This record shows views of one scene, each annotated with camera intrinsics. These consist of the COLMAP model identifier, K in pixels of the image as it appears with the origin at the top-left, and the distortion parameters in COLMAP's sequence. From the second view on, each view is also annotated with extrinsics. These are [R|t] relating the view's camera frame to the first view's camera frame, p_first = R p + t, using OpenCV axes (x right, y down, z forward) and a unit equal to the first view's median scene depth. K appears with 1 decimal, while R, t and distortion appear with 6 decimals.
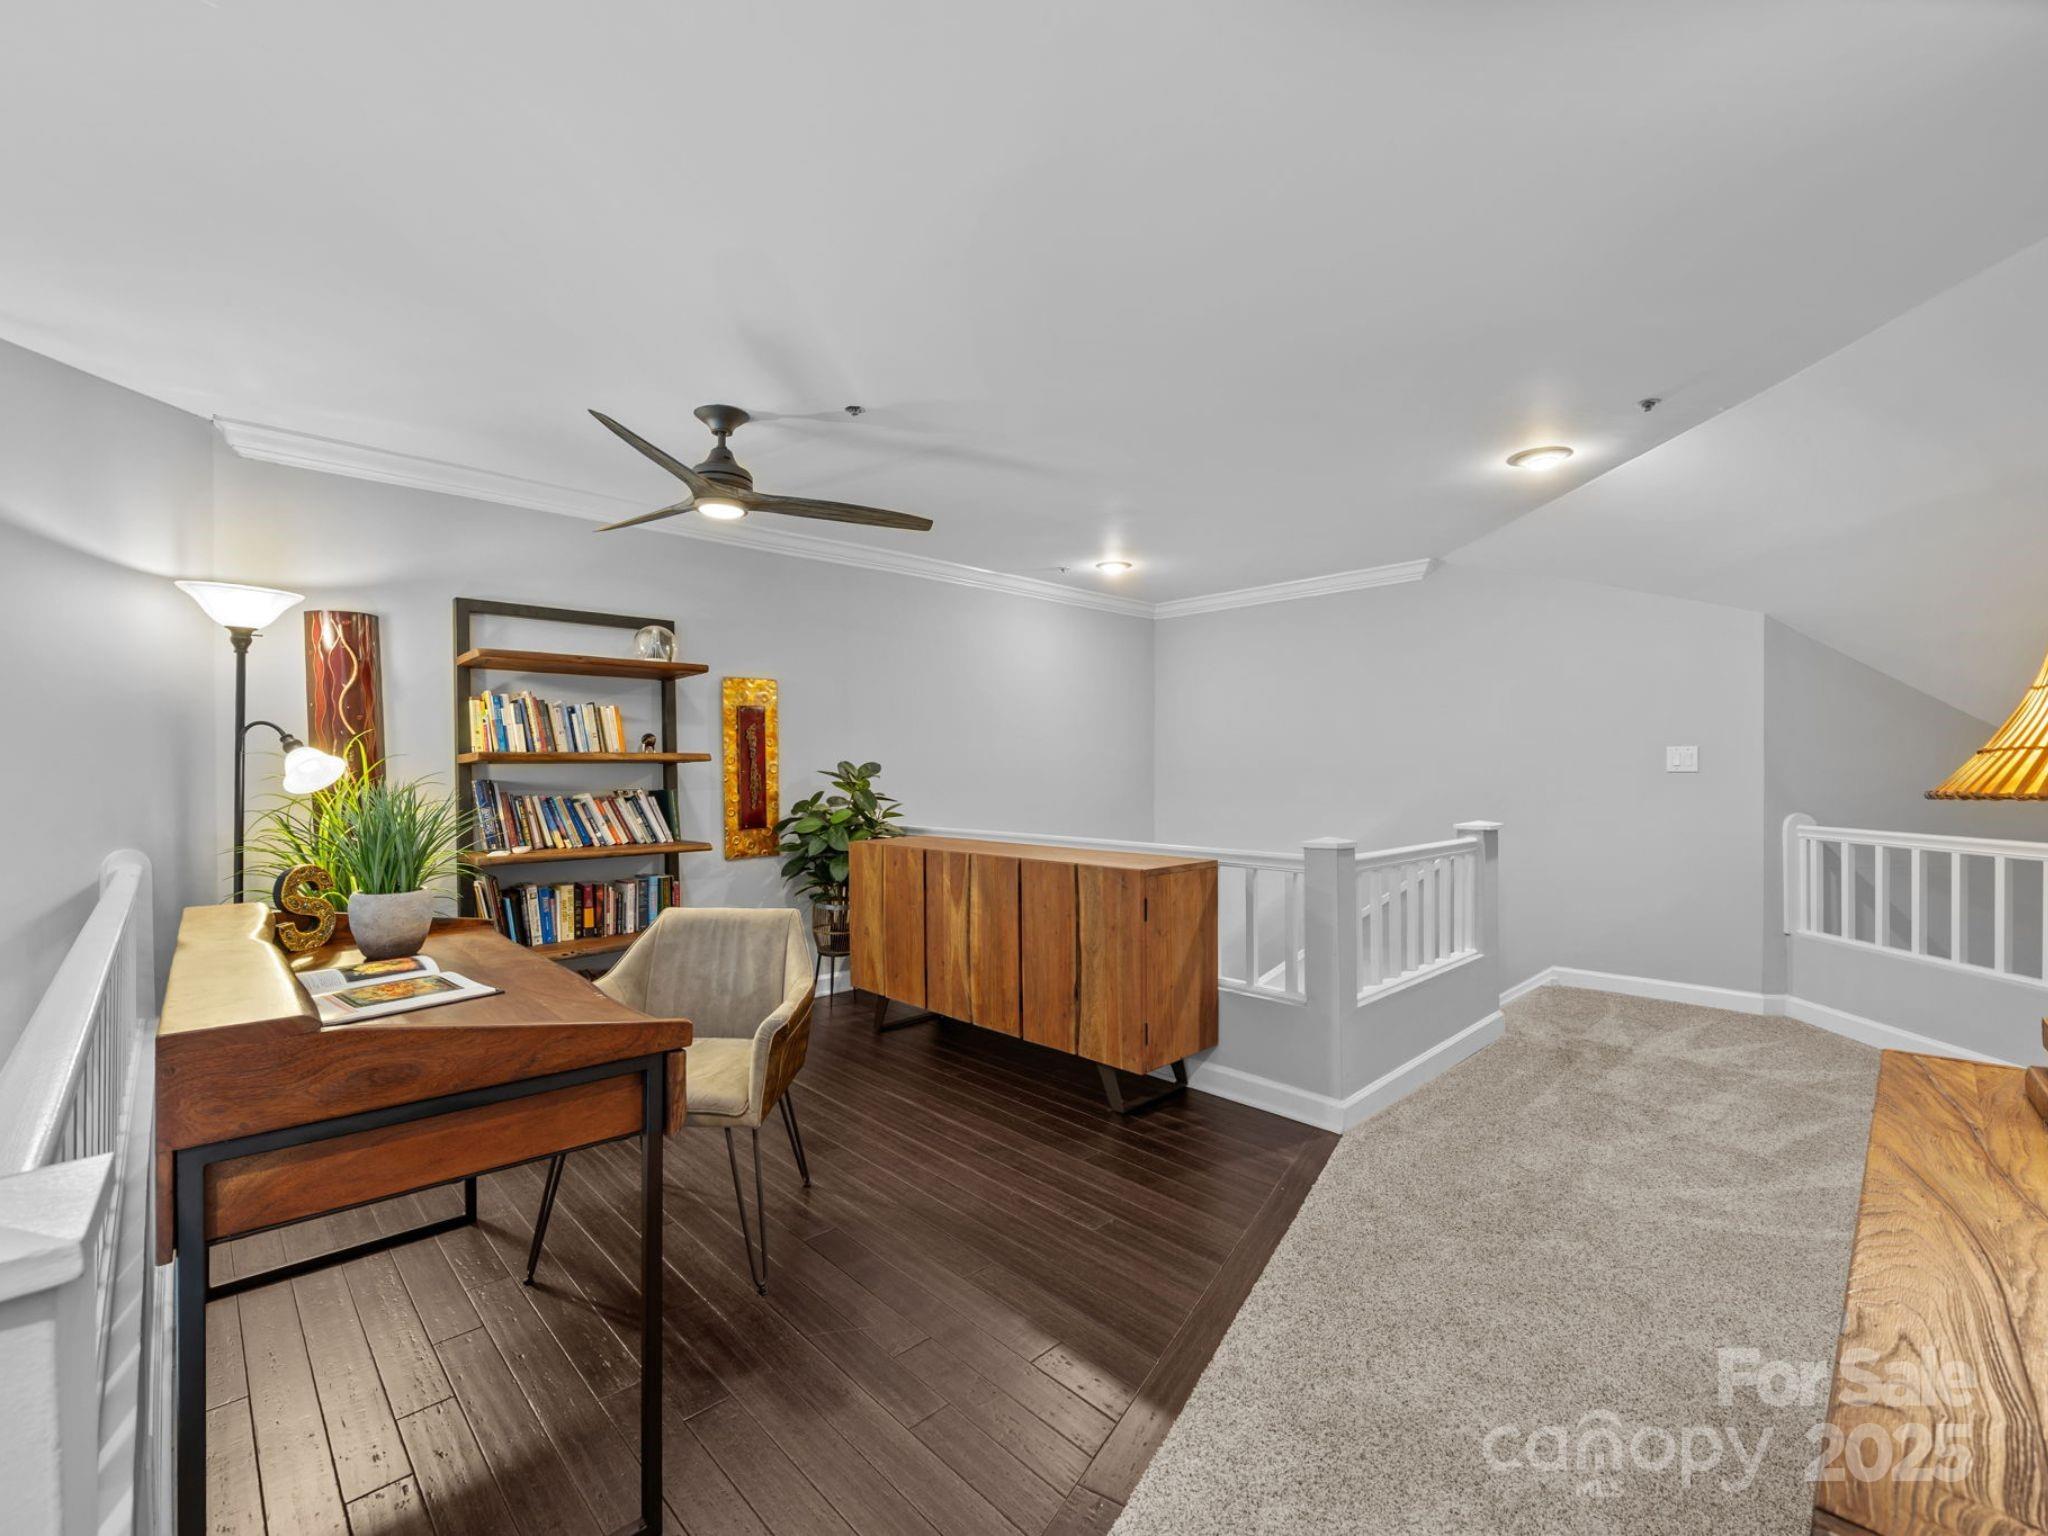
lens RADIAL K [[865.4, 0, 1024.0], [0, 865.4, 768.0], [0, 0, 1]] dist [0.000929, 0.000068]
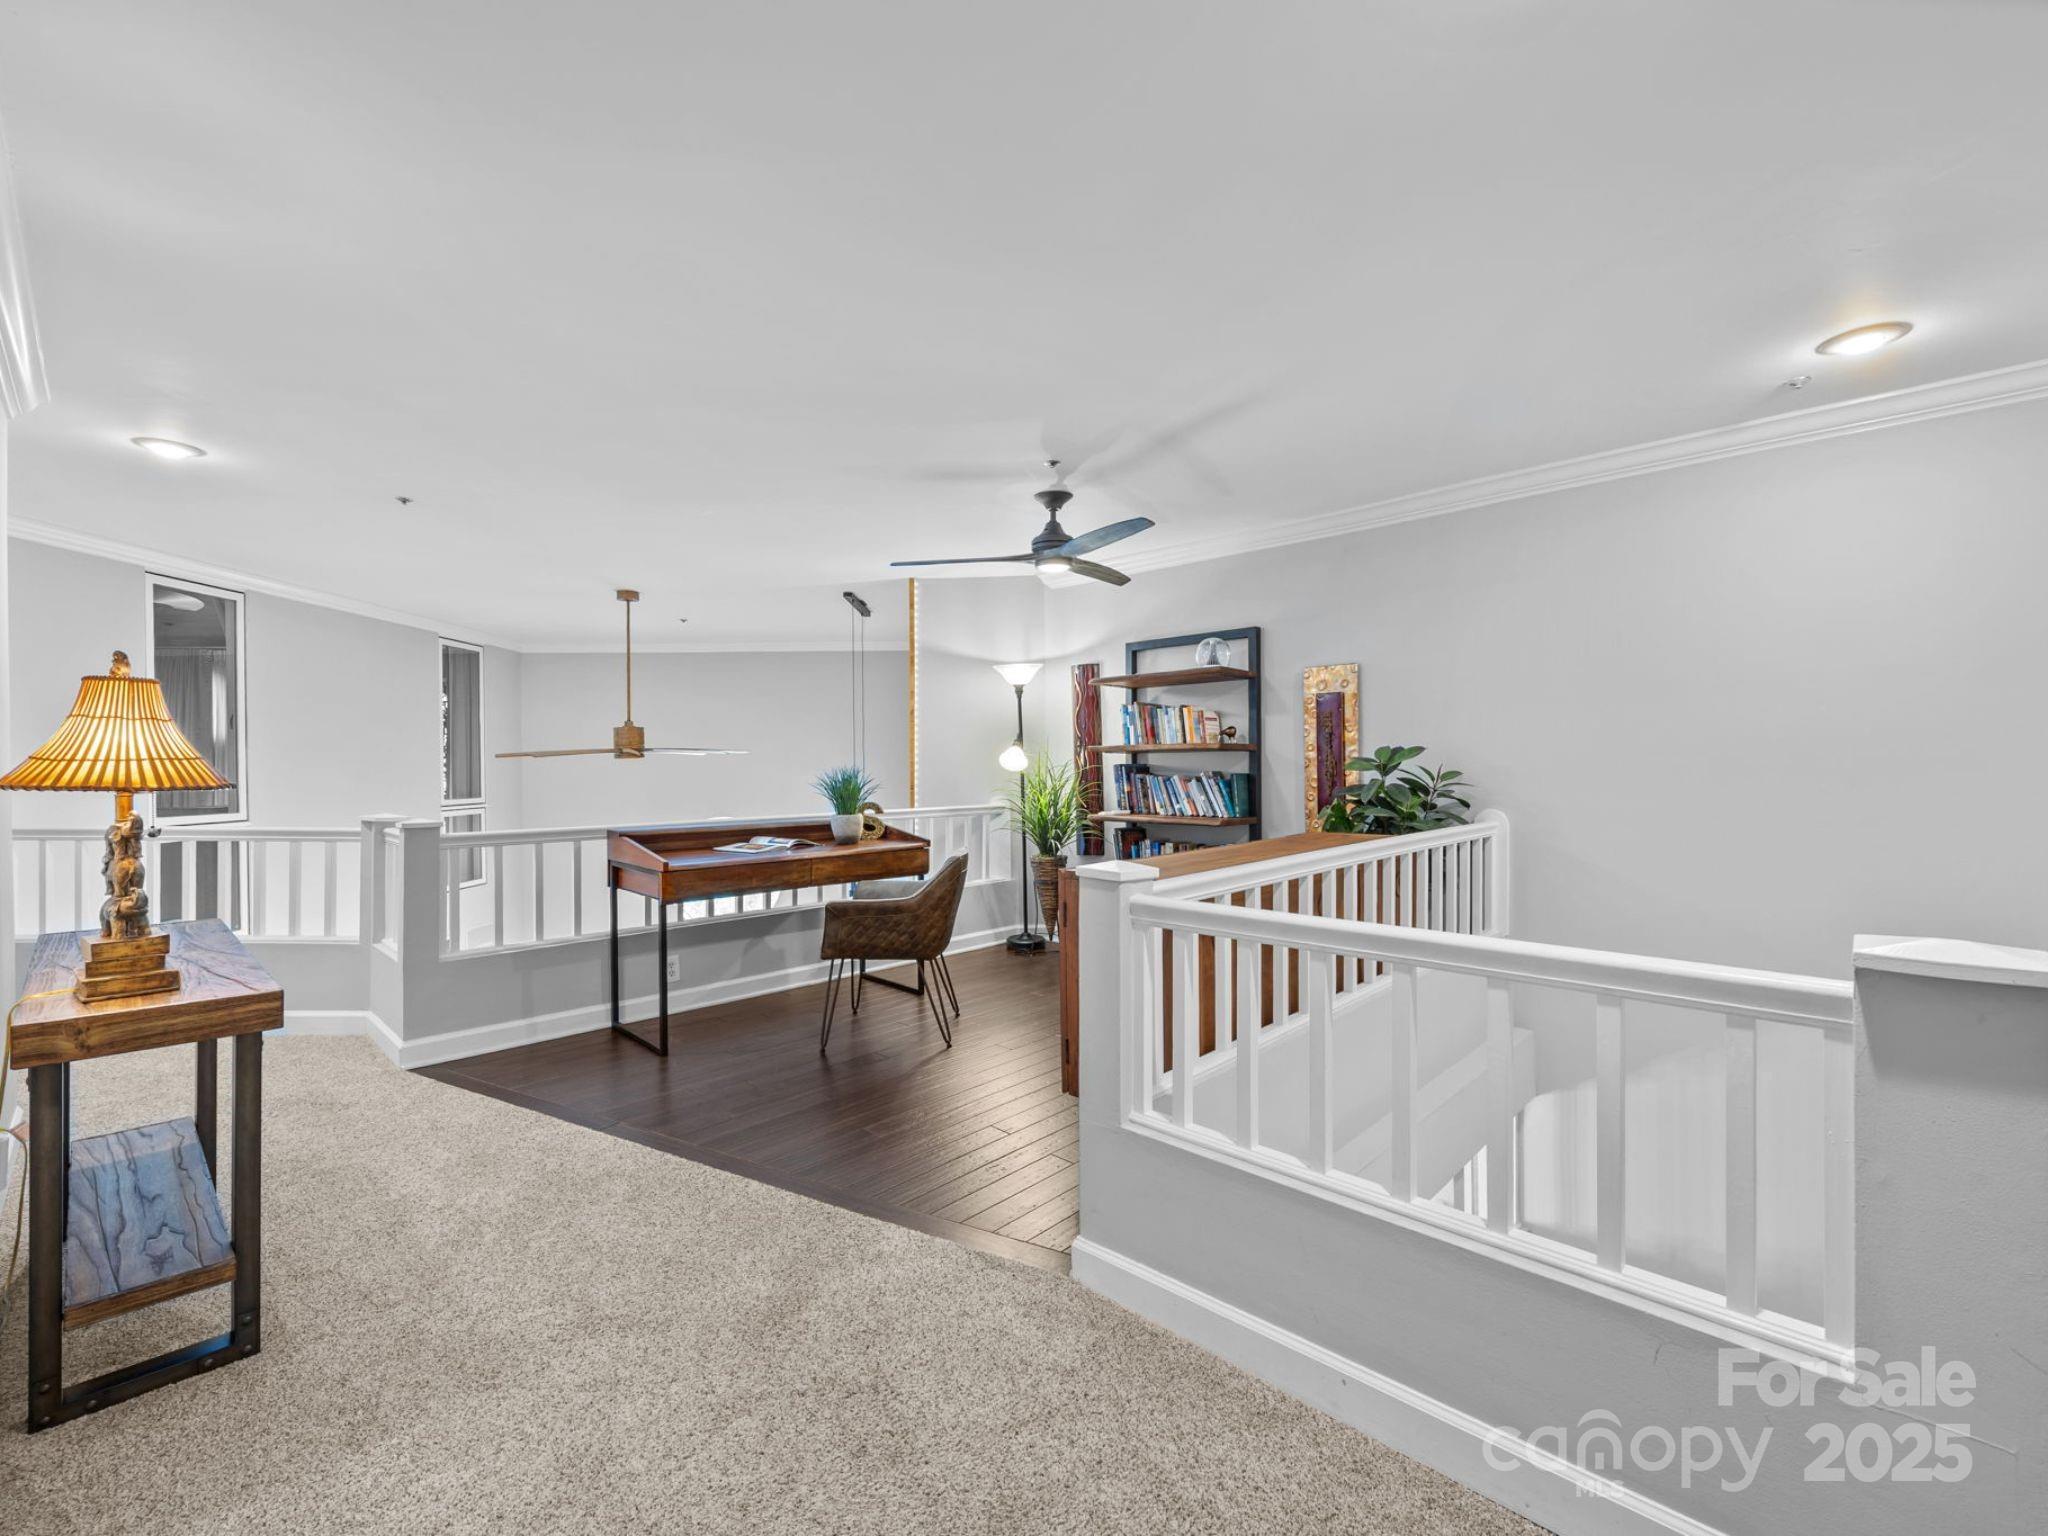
lens RADIAL K [[865.4, 0, 1024.0], [0, 865.4, 768.0], [0, 0, 1]] dist [0.000929, 0.000068]
pose [[0.034778, 0.017558, -0.999241, 0.797392], [0.007065, 0.999816, 0.017814, -0.005954], [0.999370, -0.007679, 0.034648, 0.709845]]
